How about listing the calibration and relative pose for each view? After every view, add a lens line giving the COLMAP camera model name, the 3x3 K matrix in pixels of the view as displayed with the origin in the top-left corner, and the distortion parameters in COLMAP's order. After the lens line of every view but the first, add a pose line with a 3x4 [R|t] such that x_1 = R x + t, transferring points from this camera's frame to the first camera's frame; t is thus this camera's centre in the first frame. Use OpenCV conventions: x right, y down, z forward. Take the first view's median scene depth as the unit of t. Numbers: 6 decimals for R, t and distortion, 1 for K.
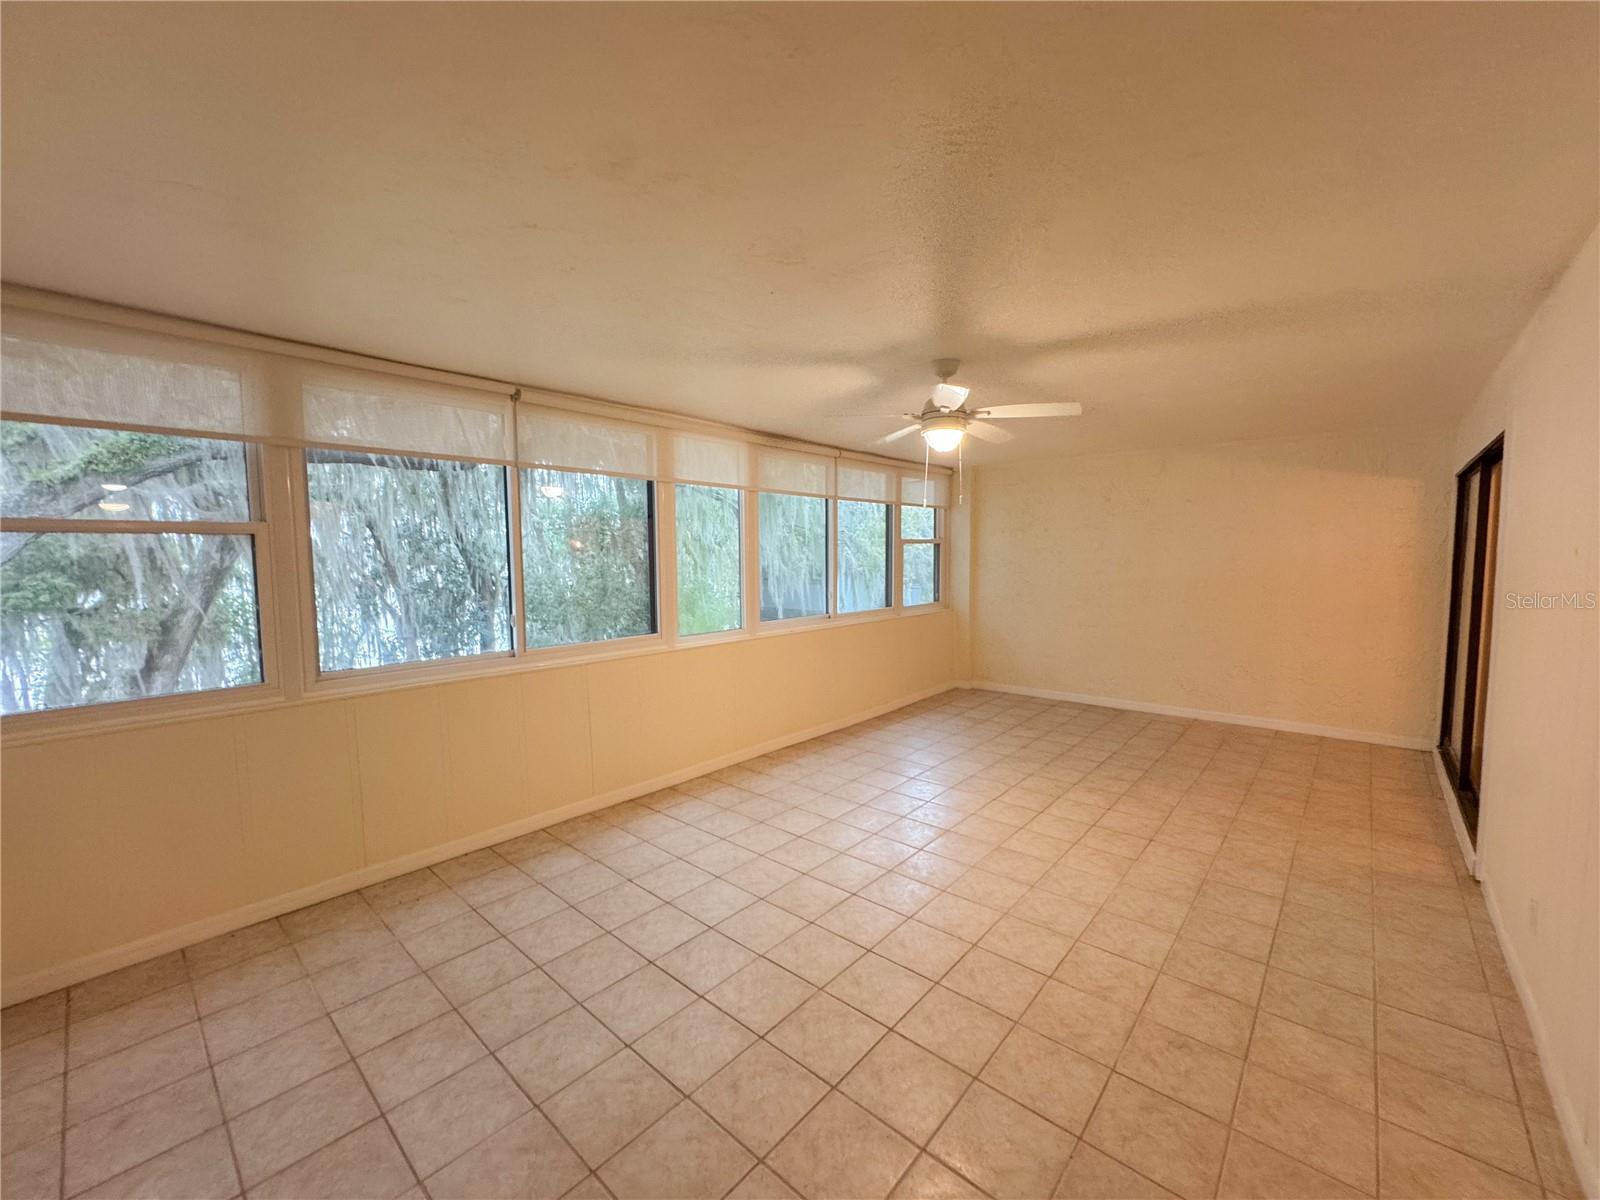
lens RADIAL K [[638.5, 0, 802.8], [0, 638.5, 601.4], [0, 0, 1]] dist [-0.000385, -0.000057]
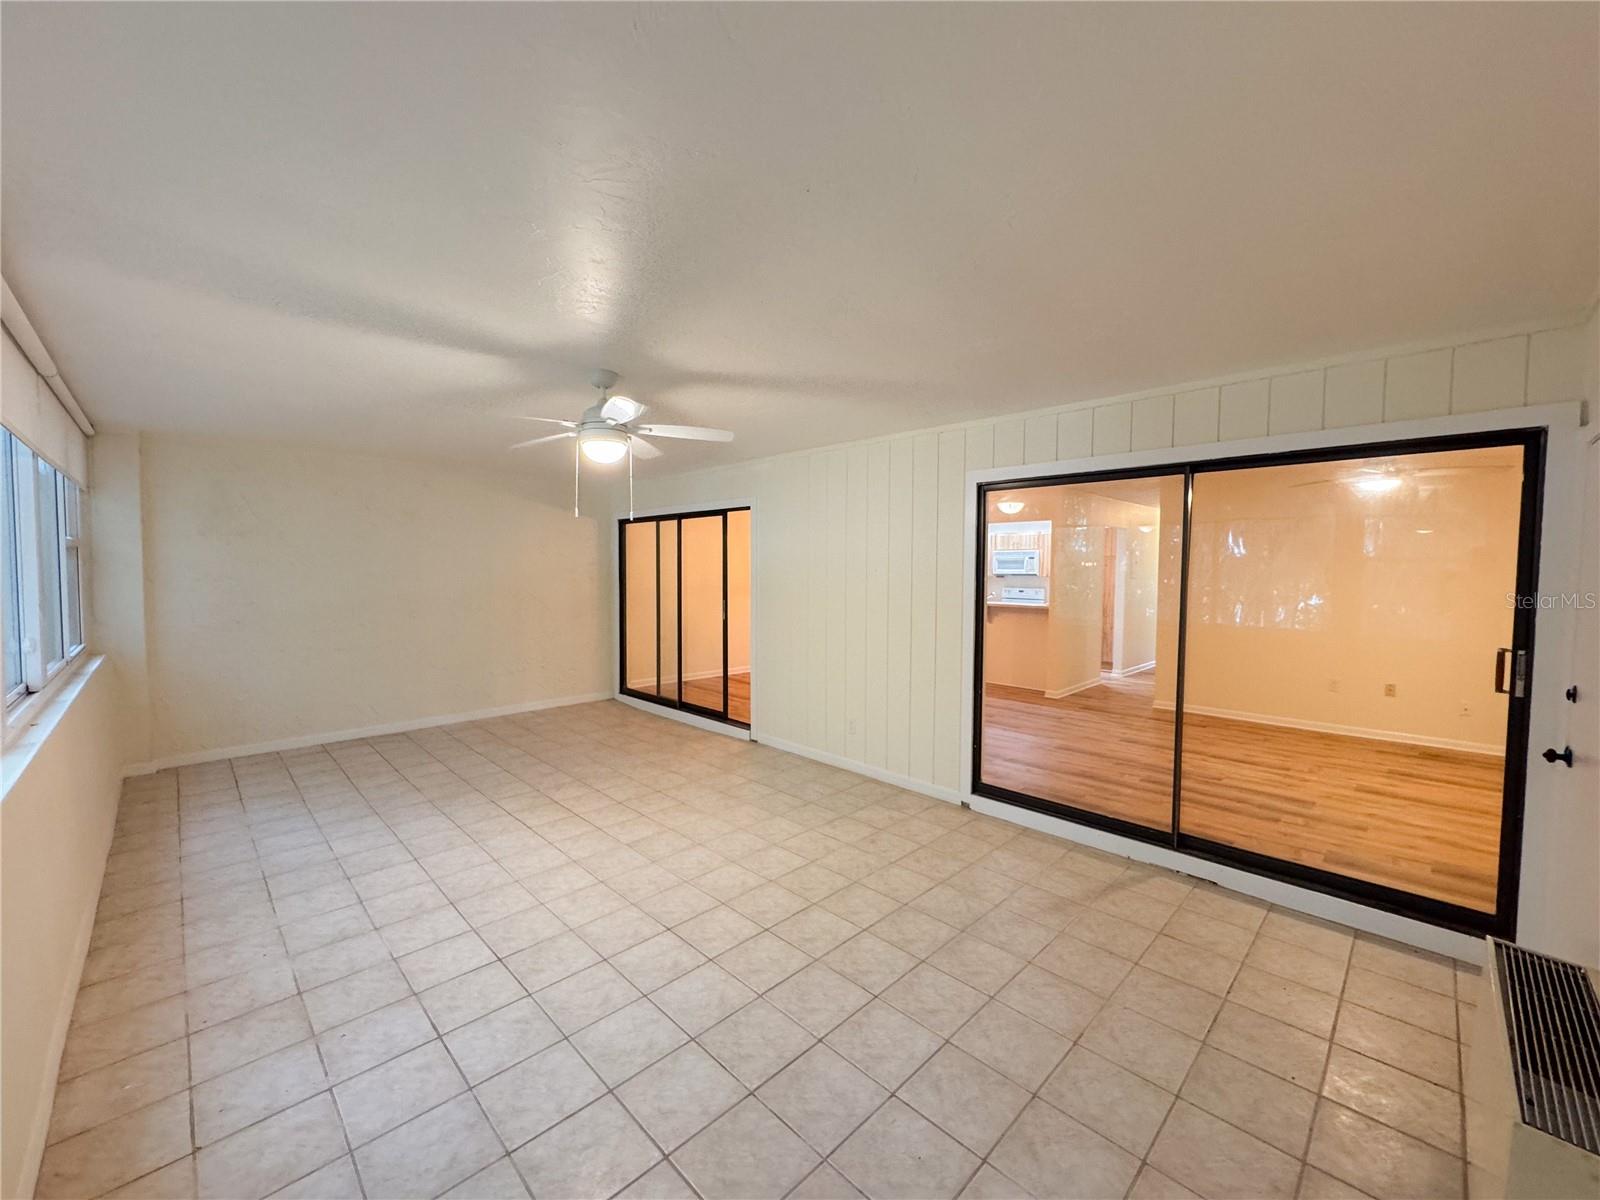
lens RADIAL K [[638.5, 0, 803.4], [0, 638.5, 598.2], [0, 0, 1]] dist [-0.000385, -0.000057]
pose [[0.061916, -0.038497, 0.997339, -0.680647], [0.065038, 0.997288, 0.034458, -0.036558], [-0.995960, 0.062732, 0.064252, 0.591601]]
